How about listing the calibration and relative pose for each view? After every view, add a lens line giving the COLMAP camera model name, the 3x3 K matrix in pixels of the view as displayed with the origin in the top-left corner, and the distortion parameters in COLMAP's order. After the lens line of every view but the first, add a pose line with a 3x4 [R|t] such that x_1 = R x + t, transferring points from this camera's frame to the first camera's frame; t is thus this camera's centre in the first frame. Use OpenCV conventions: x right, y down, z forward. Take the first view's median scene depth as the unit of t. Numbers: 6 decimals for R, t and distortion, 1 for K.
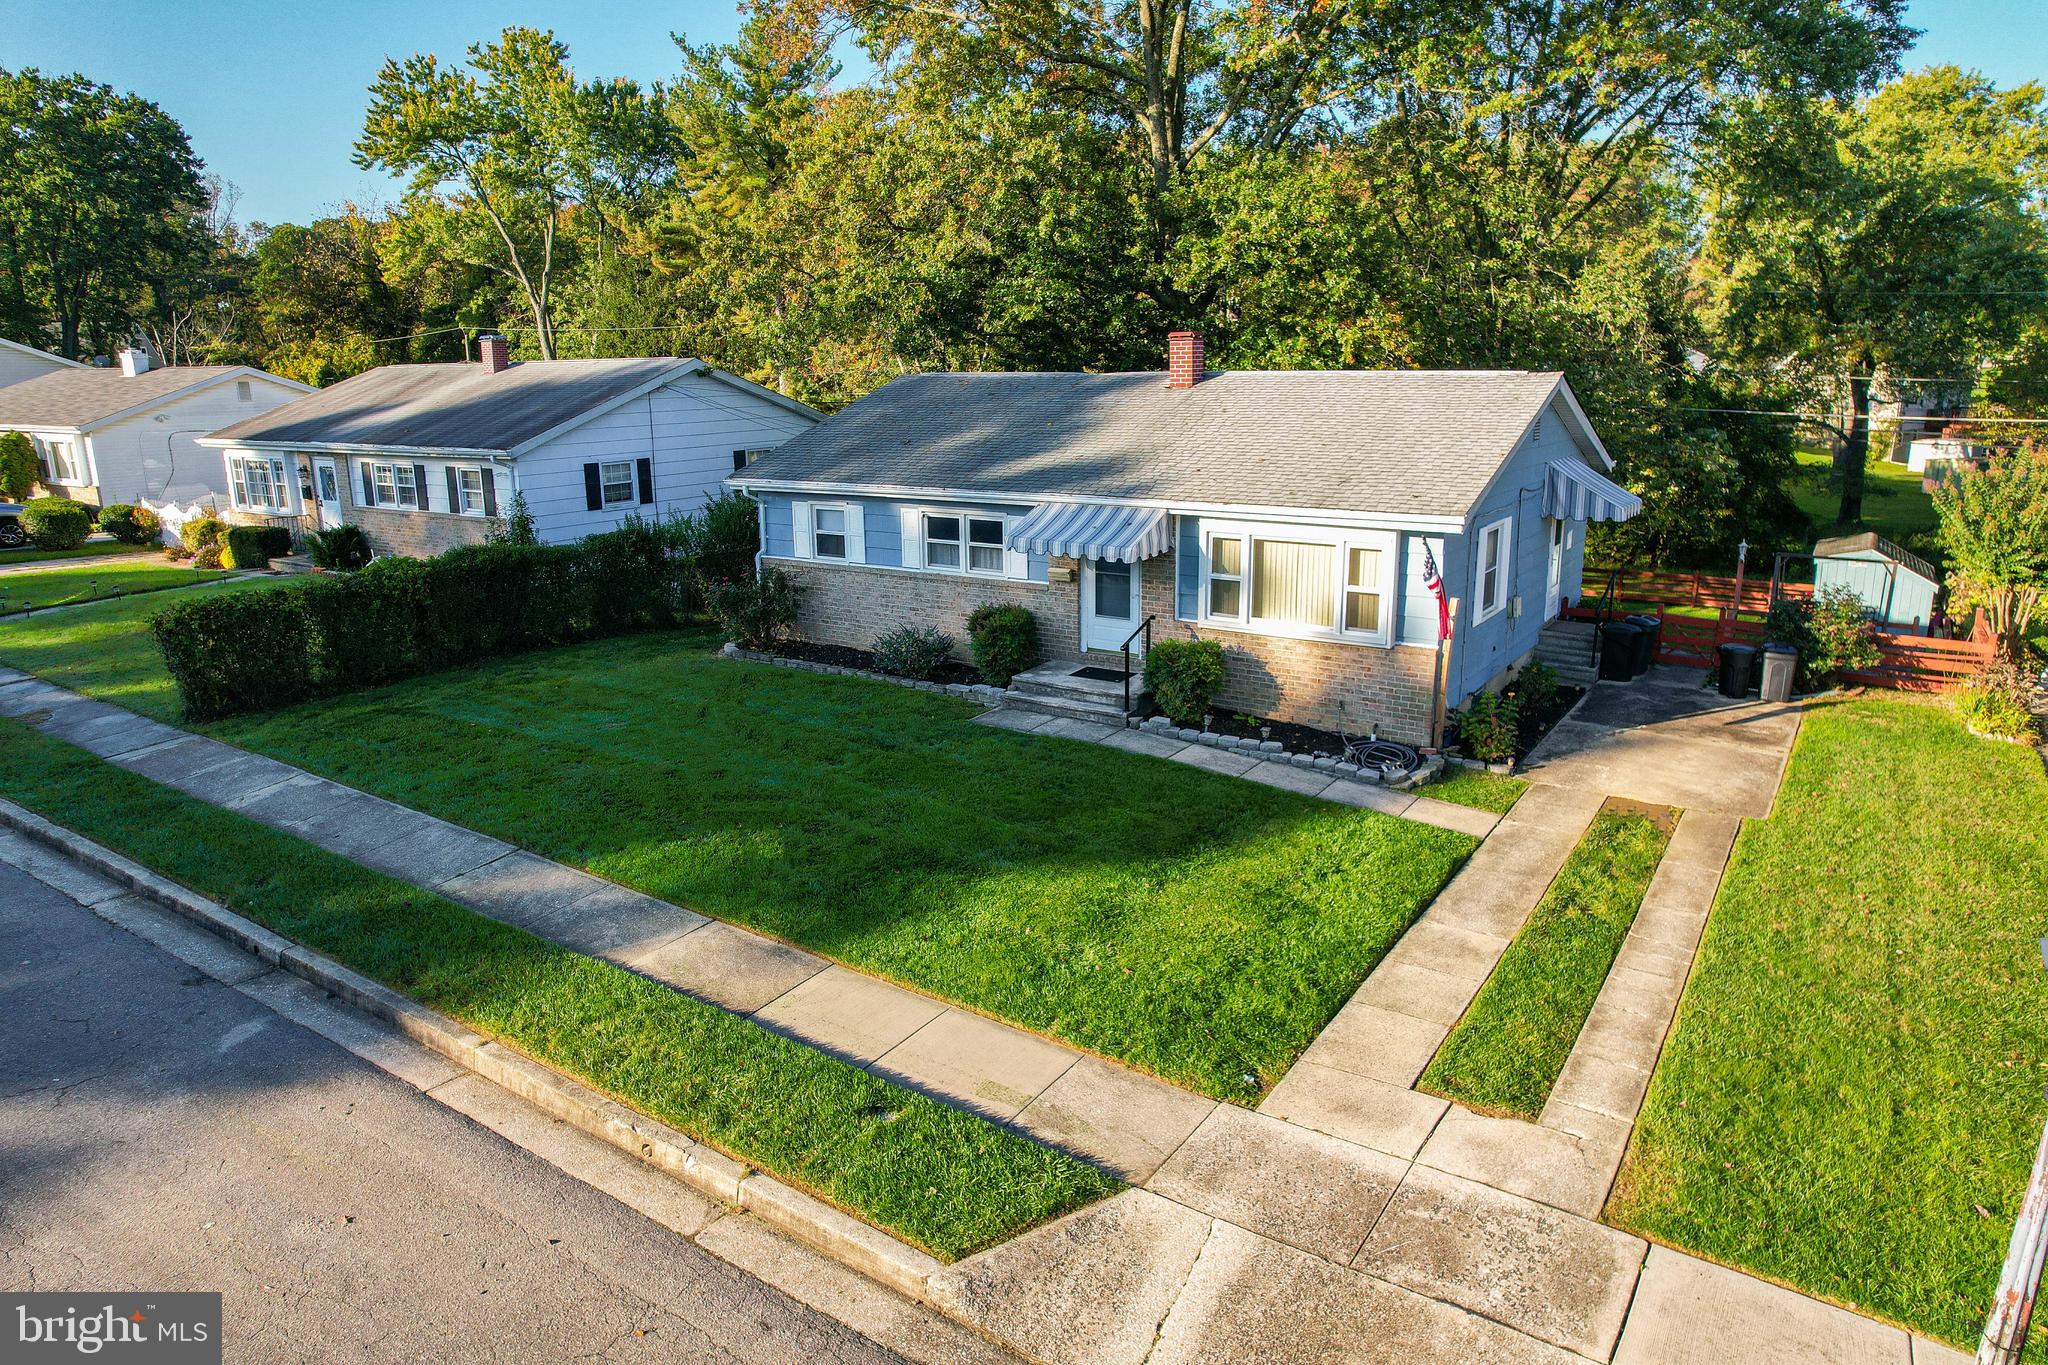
lens RADIAL K [[1303.2, 0, 1029.8], [0, 1303.2, 678.2], [0, 0, 1]] dist [-0.080357, 0.073412]
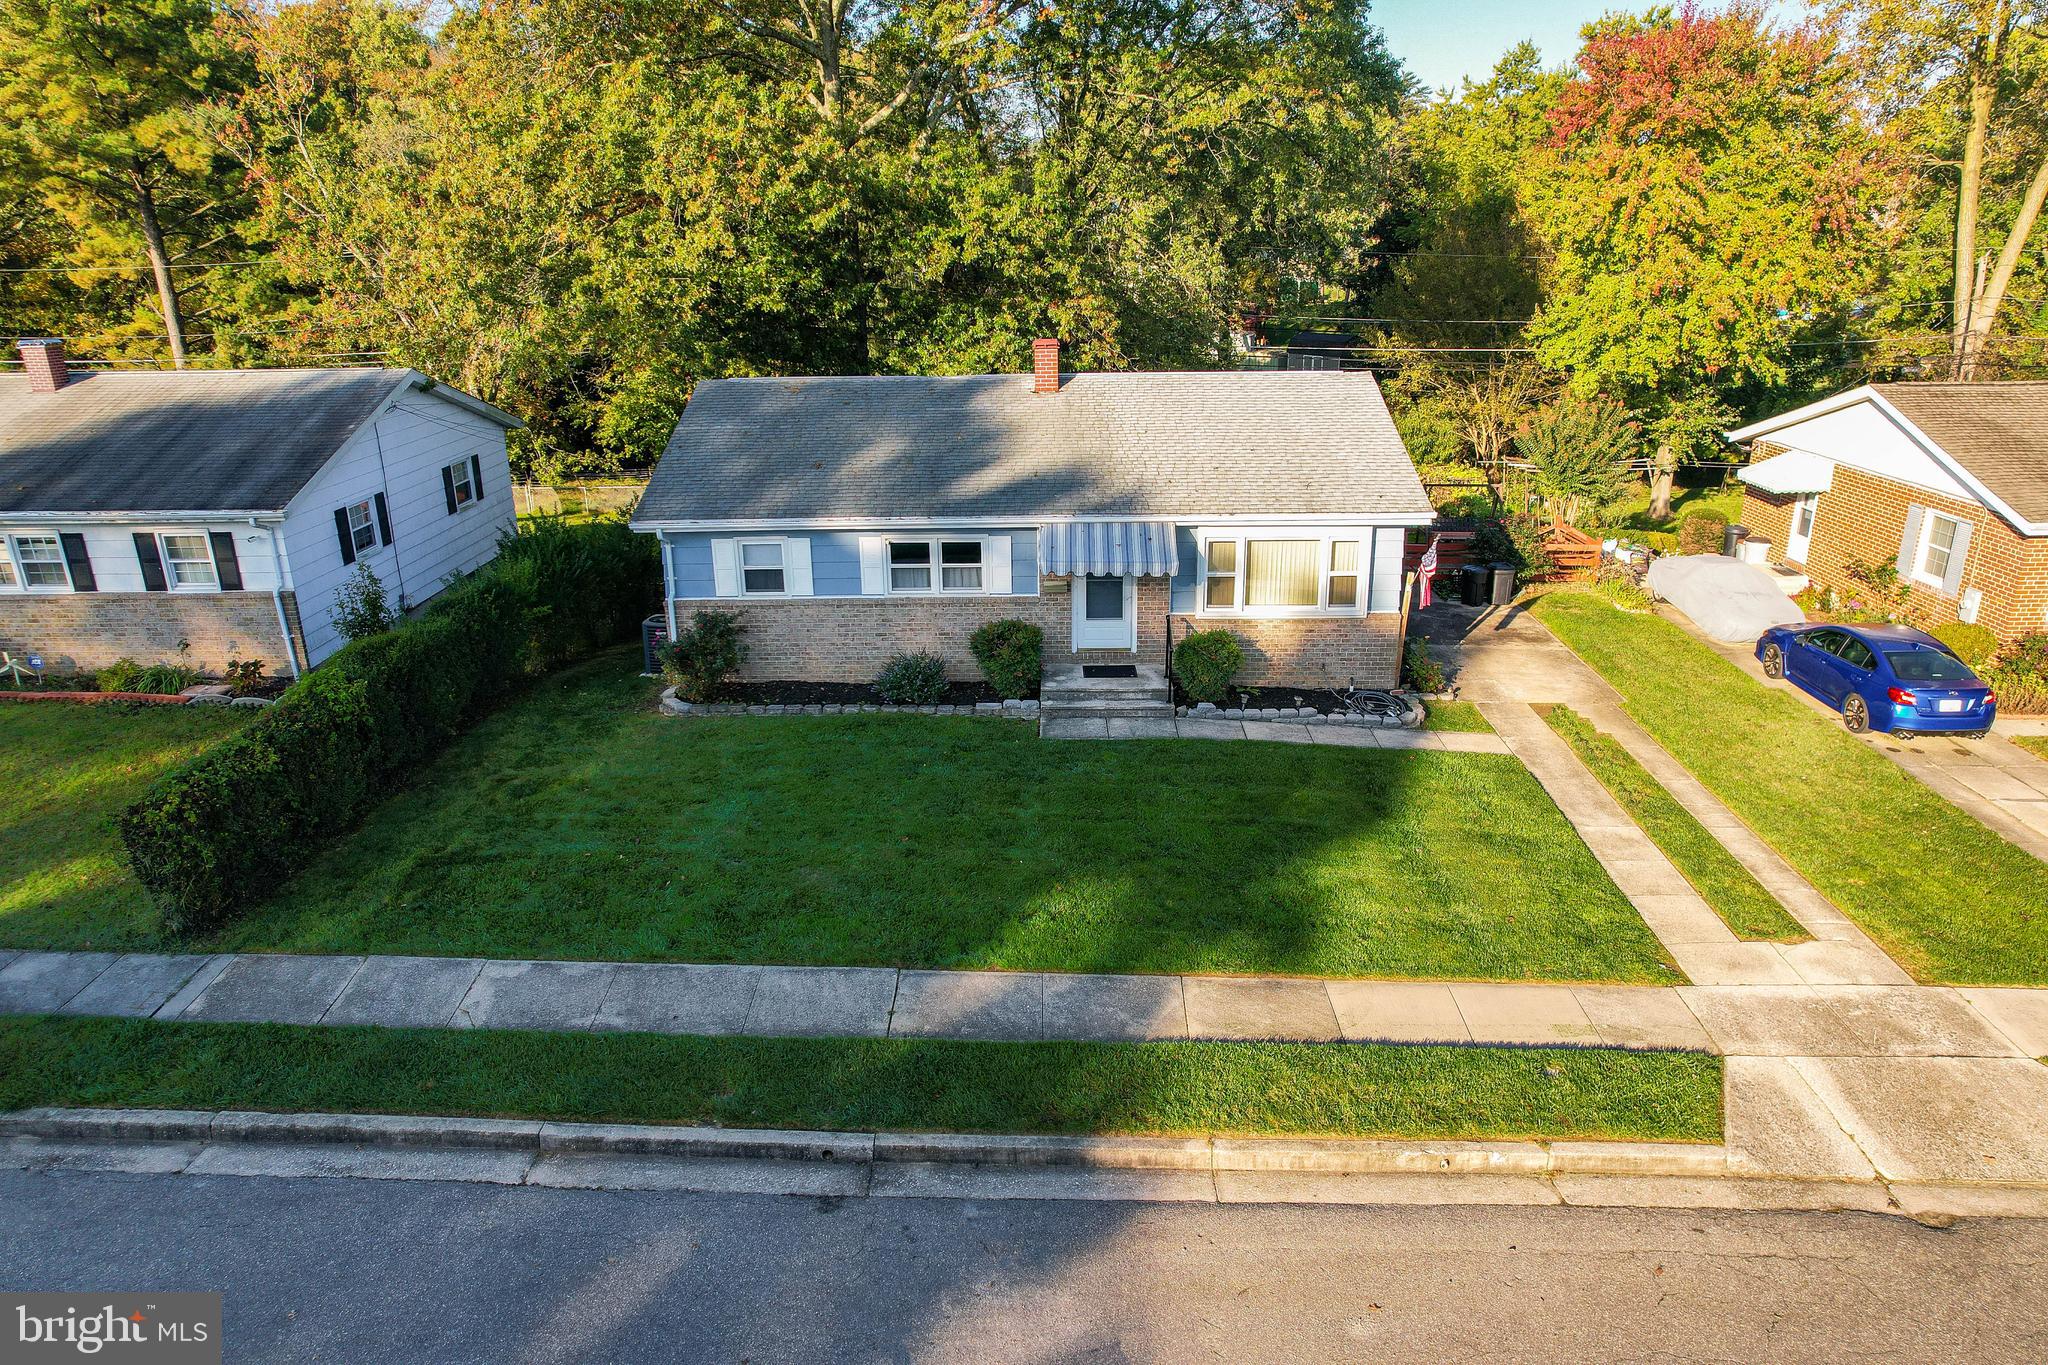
lens RADIAL K [[1303.2, 0, 1029.8], [0, 1303.2, 678.2], [0, 0, 1]] dist [-0.080357, 0.073412]
pose [[0.843803, -0.175911, 0.507003, -0.623339], [0.132268, 0.983776, 0.121201, -0.155149], [-0.520098, -0.035209, 0.853380, 0.091453]]
